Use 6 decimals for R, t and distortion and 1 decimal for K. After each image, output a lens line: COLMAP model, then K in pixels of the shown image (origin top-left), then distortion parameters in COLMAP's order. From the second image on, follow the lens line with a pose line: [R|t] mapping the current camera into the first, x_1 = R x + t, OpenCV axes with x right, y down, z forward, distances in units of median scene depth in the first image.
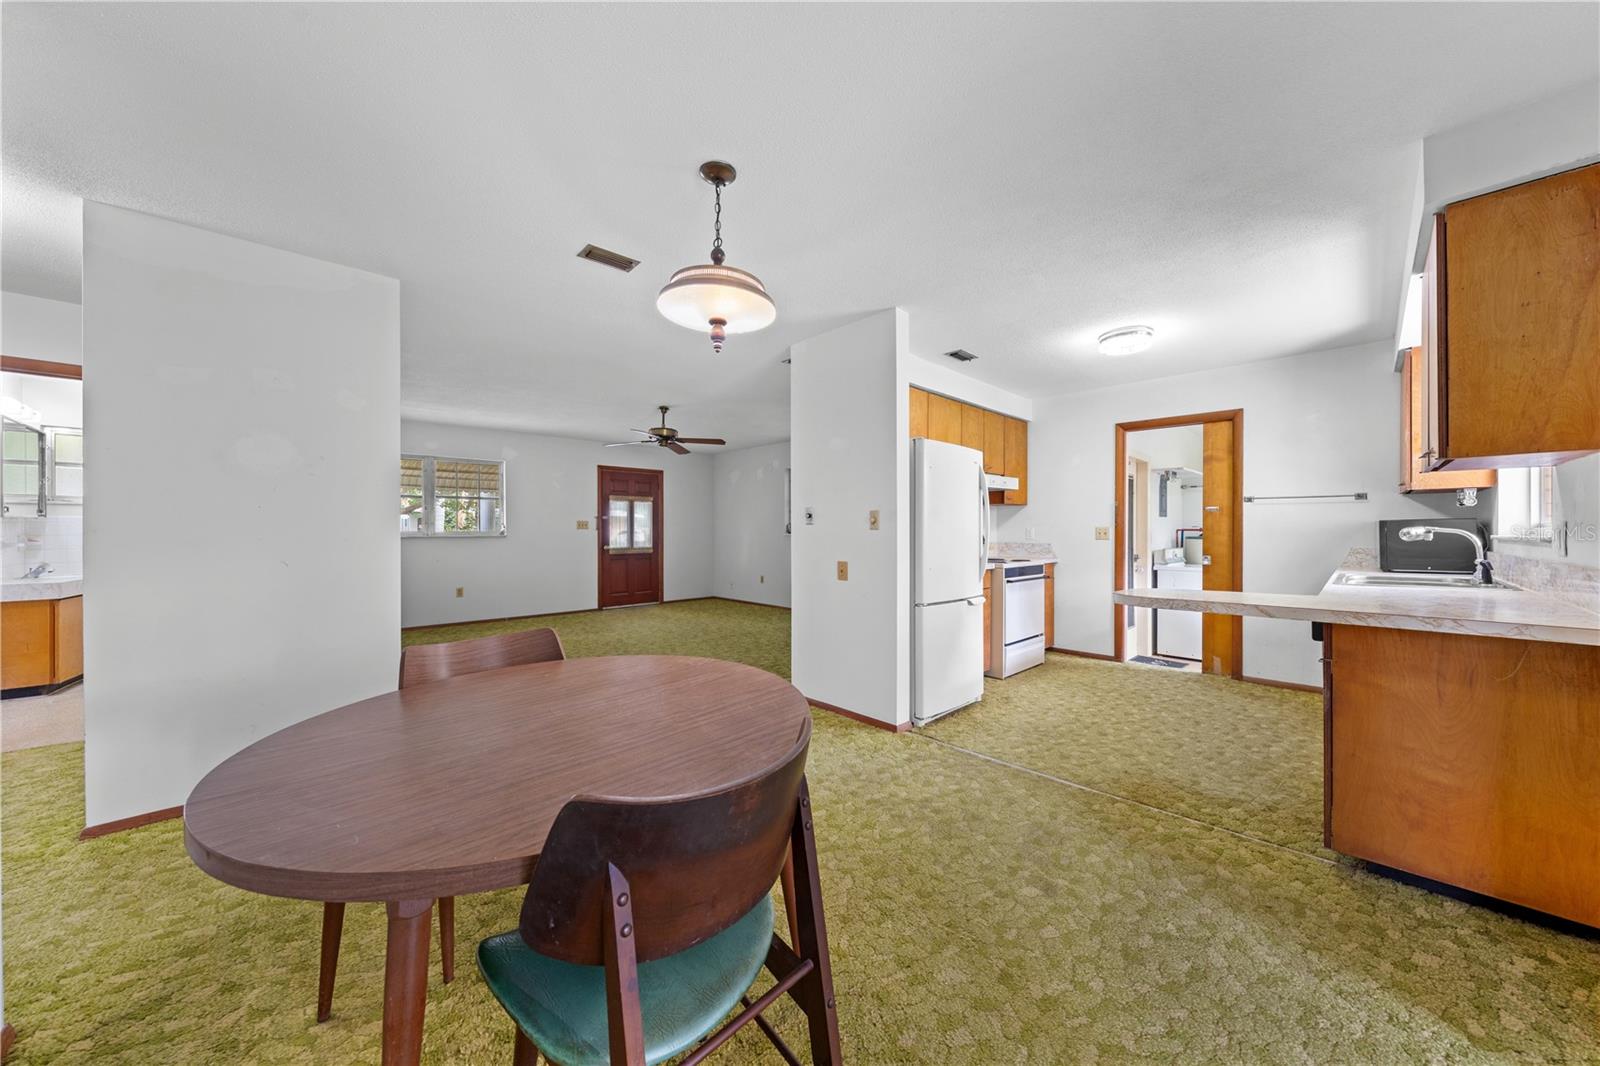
lens RADIAL K [[540.5, 0, 809.9], [0, 540.5, 532.1], [0, 0, 1]] dist [-0.003228, 0.000468]
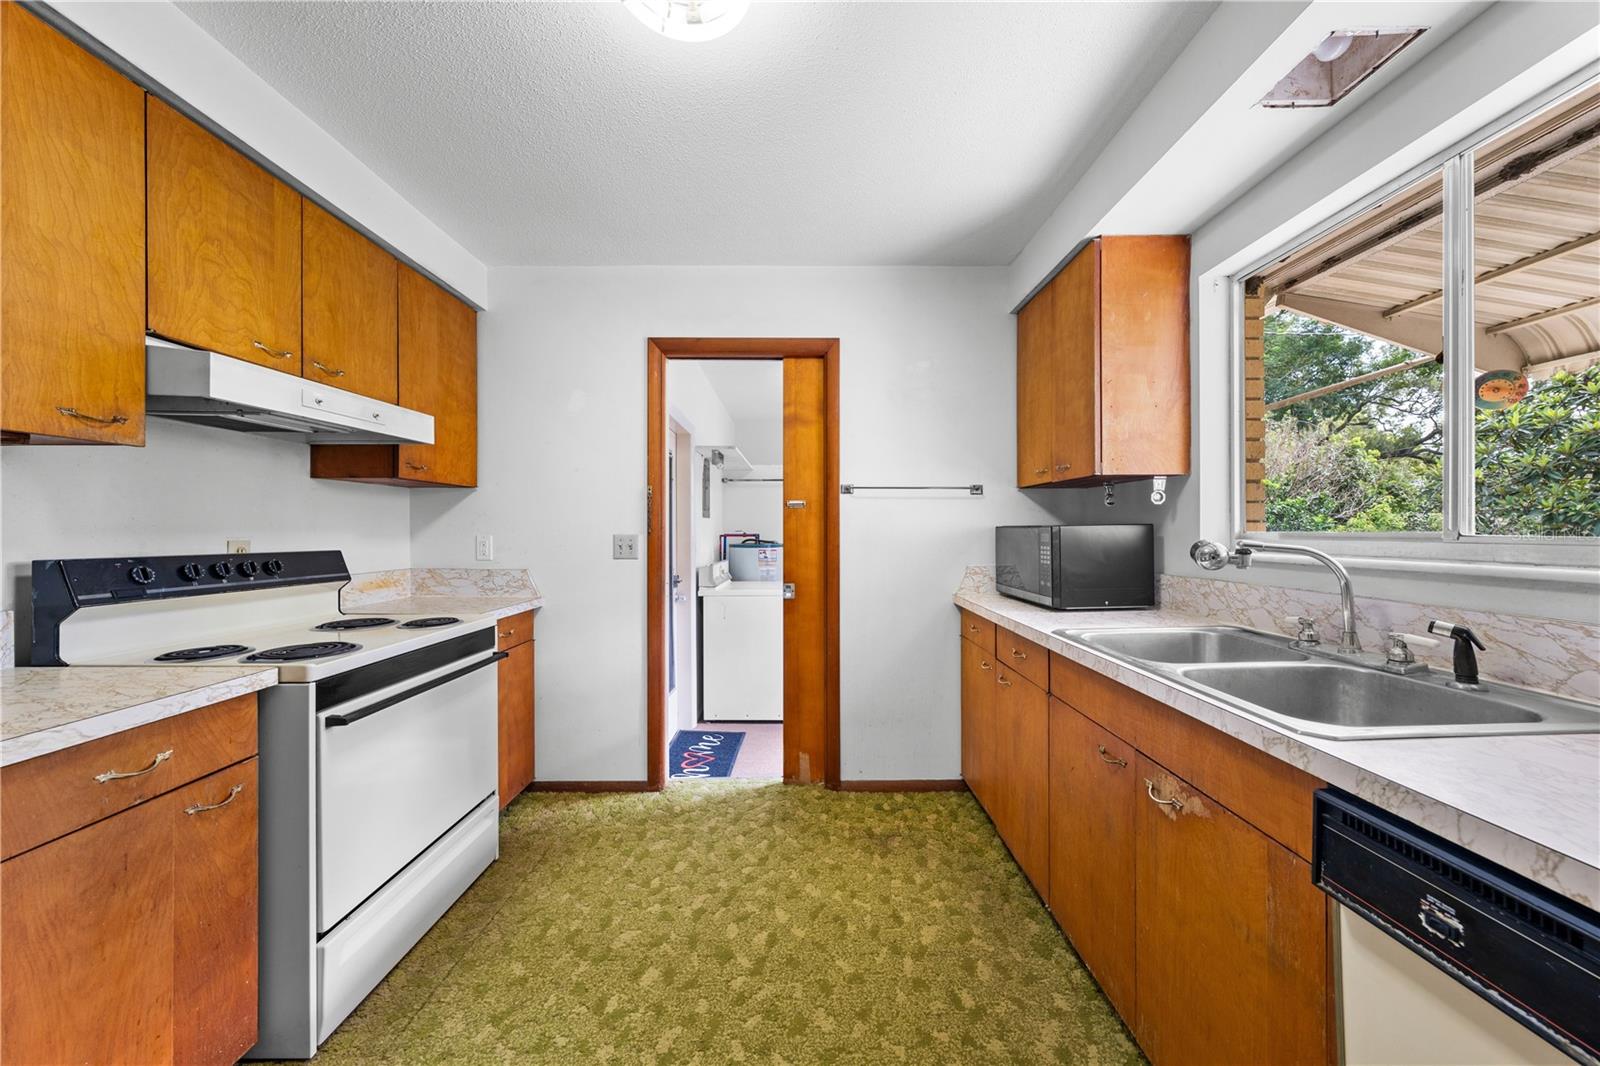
lens RADIAL K [[540.5, 0, 801.0], [0, 540.5, 531.8], [0, 0, 1]] dist [-0.003228, 0.000468]
pose [[0.698548, -0.003479, 0.715555, 0.339513], [0.005662, 0.999984, -0.000665, -0.012875], [-0.715541, 0.004516, 0.698556, 0.608899]]
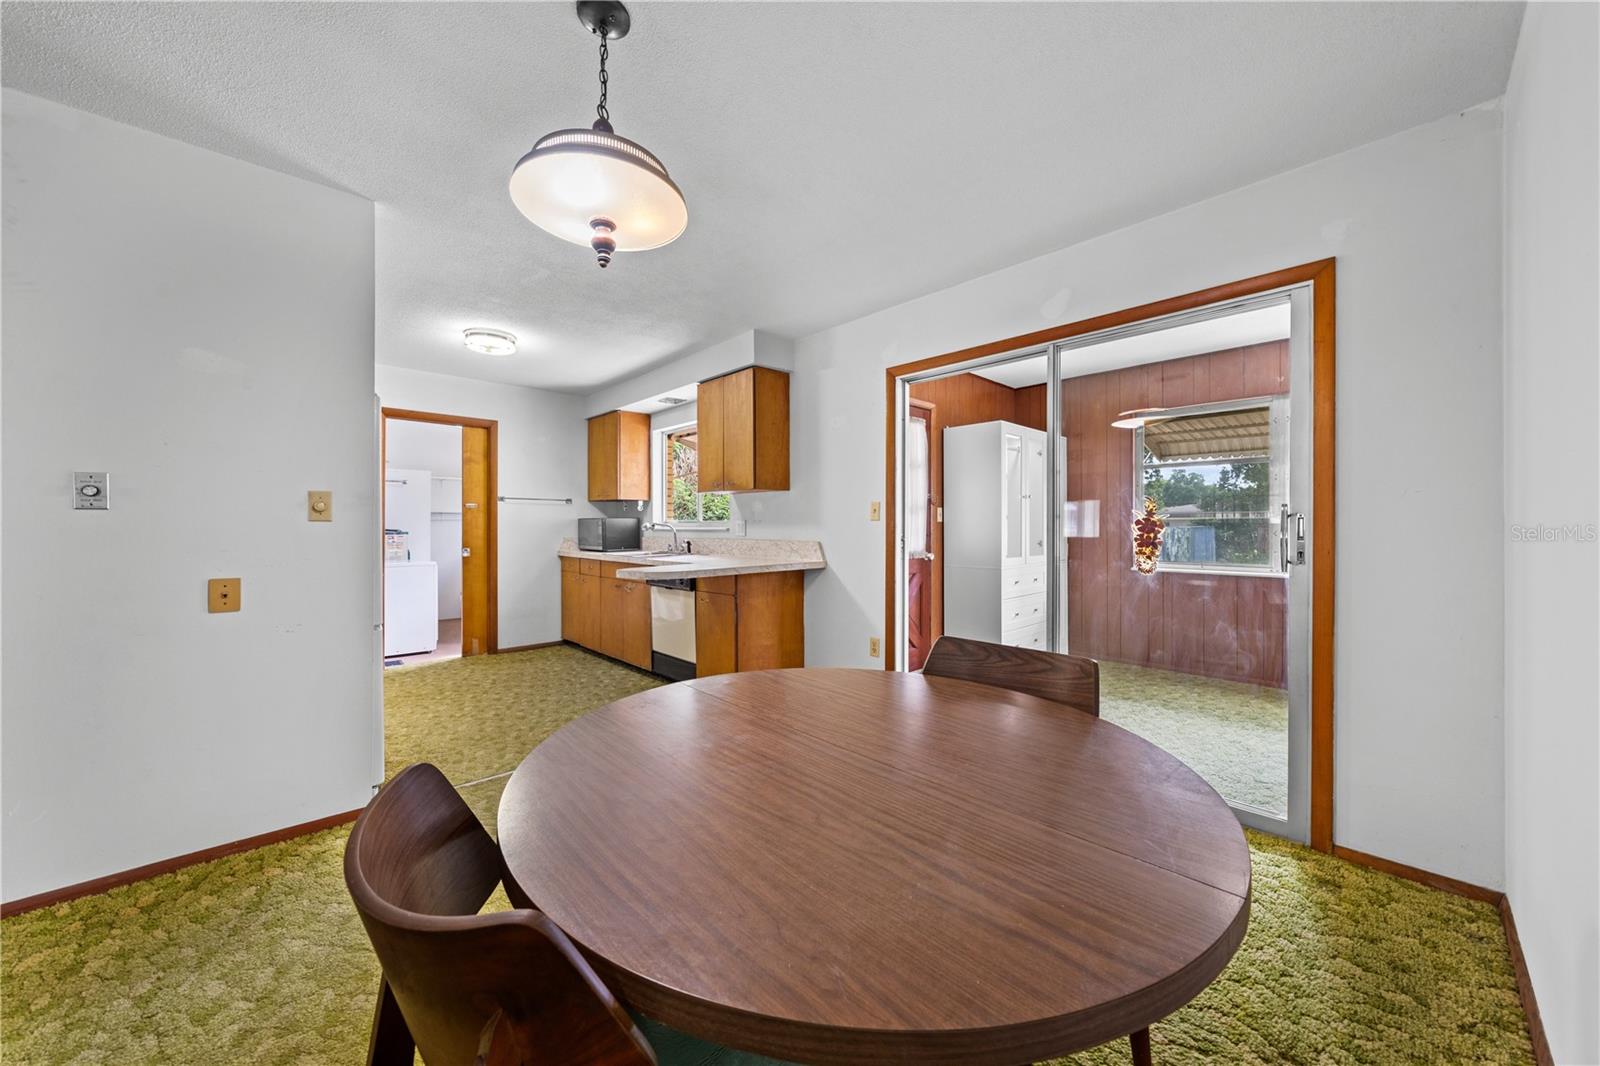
lens RADIAL K [[559.6, 0, 799.0], [0, 559.6, 529.0], [0, 0, 1]] dist [-0.000599, -0.000243]
pose [[0.020771, -0.004077, 0.999776, -0.396894], [0.005085, 0.999979, 0.003972, 0.003665], [-0.999771, 0.005001, 0.020791, 0.321866]]
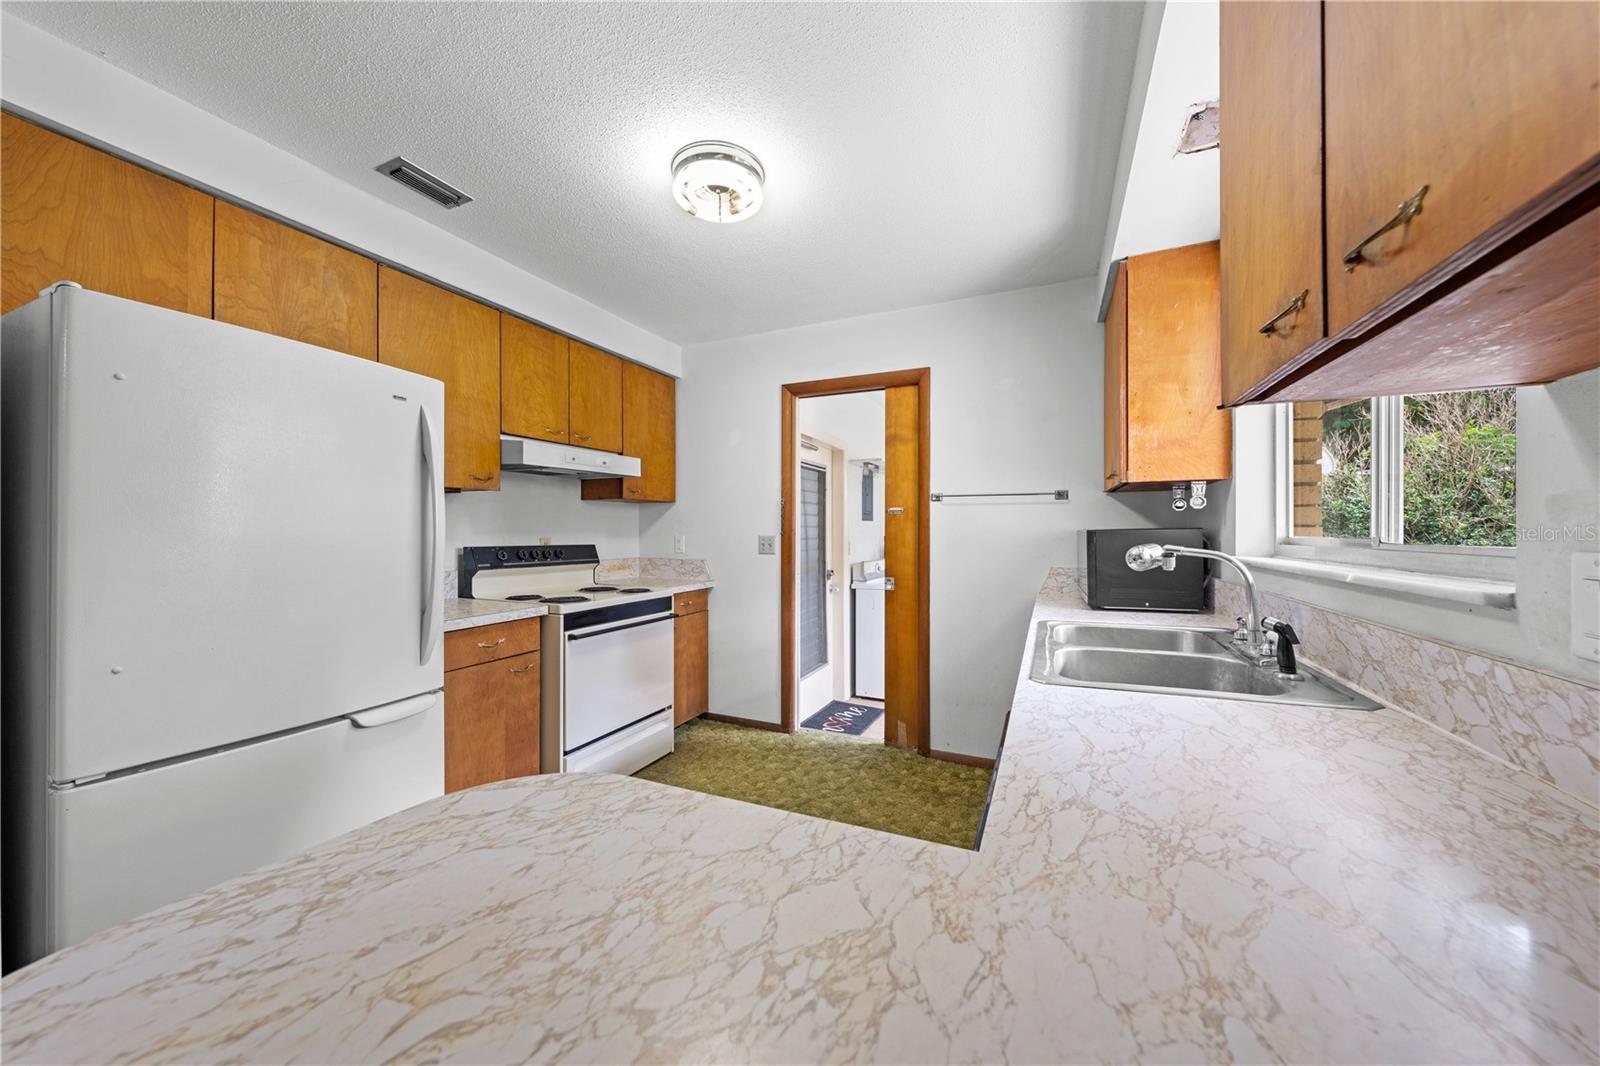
lens RADIAL K [[540.5, 0, 800.2], [0, 540.5, 533.9], [0, 0, 1]] dist [-0.003228, 0.000468]
pose [[0.933218, -0.001734, 0.359306, 0.393513], [0.001486, 0.999998, 0.000967, -0.014413], [-0.359307, -0.000368, 0.933219, 0.405637]]
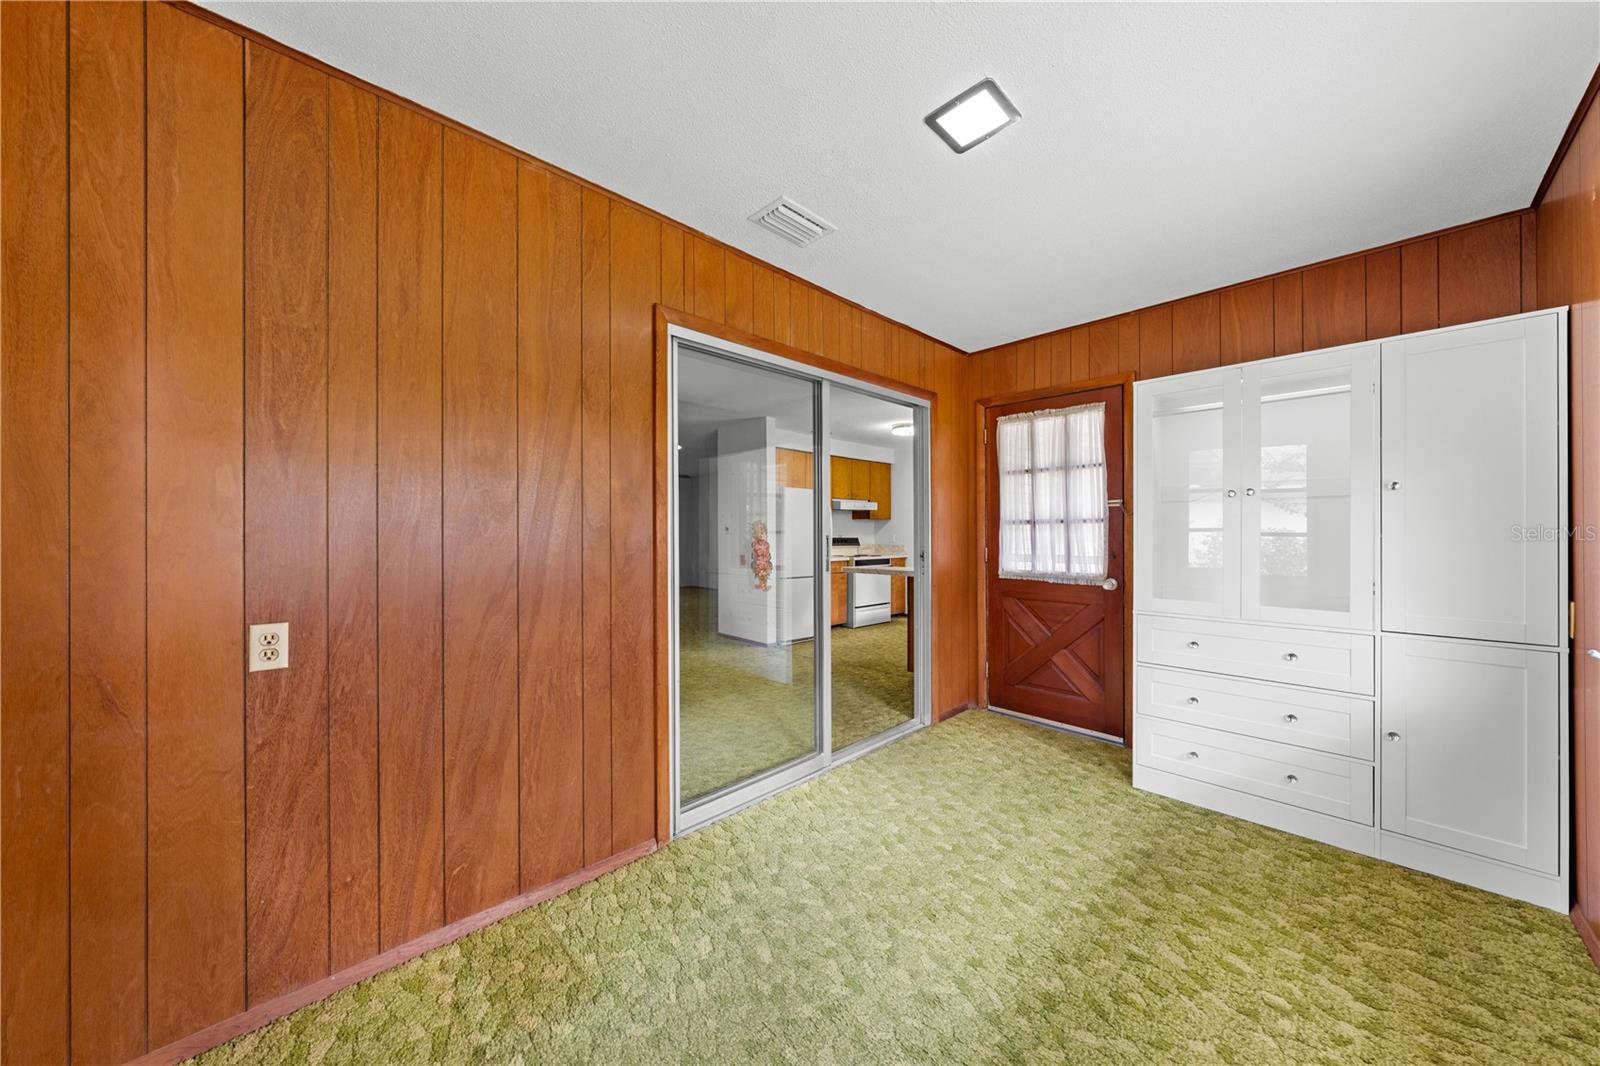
lens RADIAL K [[540.5, 0, 810.5], [0, 540.5, 530.0], [0, 0, 1]] dist [-0.003228, 0.000468]
pose [[0.999984, 0.001042, -0.005511, 0.242007], [-0.001092, 0.999958, -0.009052, -0.008826], [0.005502, 0.009058, 0.999944, -0.637742]]
